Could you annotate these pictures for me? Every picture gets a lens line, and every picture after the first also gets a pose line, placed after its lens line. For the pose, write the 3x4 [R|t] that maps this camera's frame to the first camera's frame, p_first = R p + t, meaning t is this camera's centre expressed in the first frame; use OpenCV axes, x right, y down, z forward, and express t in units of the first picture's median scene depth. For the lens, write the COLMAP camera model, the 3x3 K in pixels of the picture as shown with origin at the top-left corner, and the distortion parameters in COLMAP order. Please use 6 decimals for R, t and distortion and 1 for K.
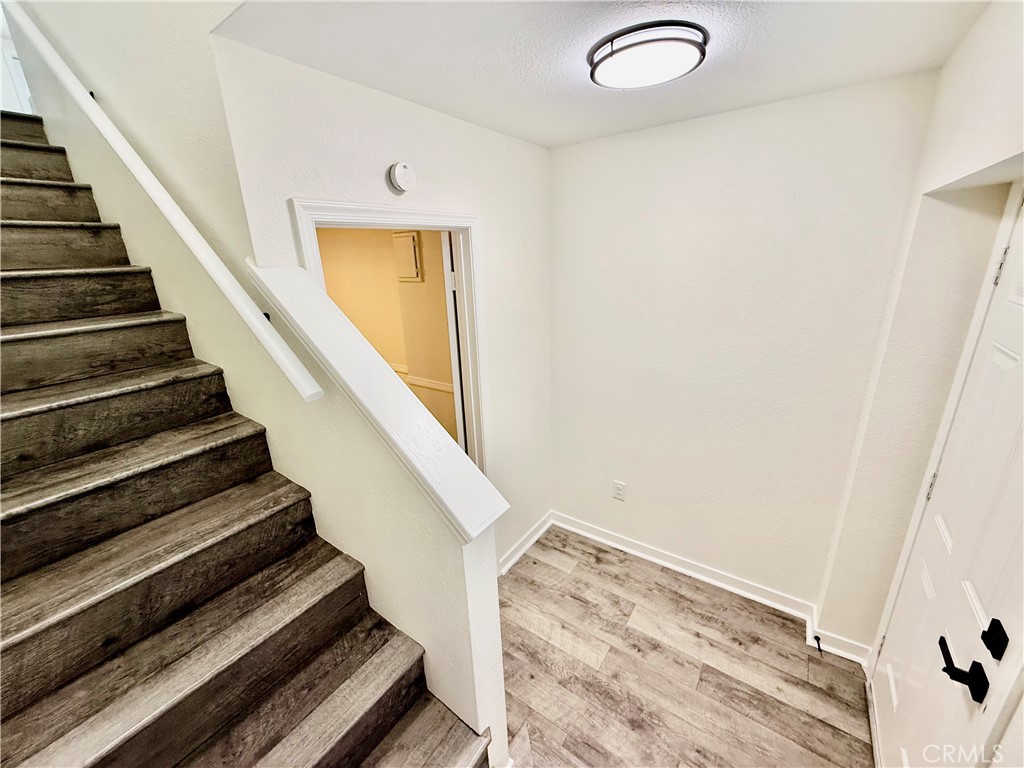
lens RADIAL K [[407.8, 0, 509.2], [0, 407.8, 386.8], [0, 0, 1]] dist [0.002385, -0.000631]
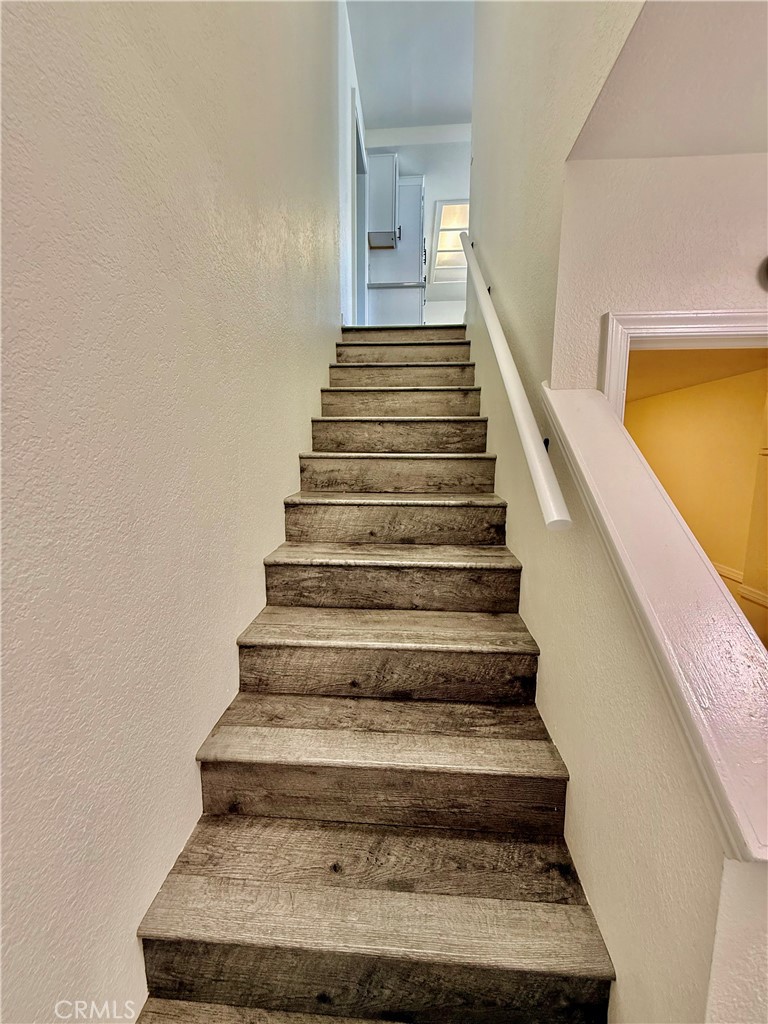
lens RADIAL K [[407.8, 0, 388.4], [0, 407.8, 512.1], [0, 0, 1]] dist [0.002385, -0.000631]
pose [[0.524559, 0.153394, -0.837442, 0.019007], [-0.286315, 0.958128, -0.003842, 0.083477], [0.801787, 0.241787, 0.546513, 0.230490]]
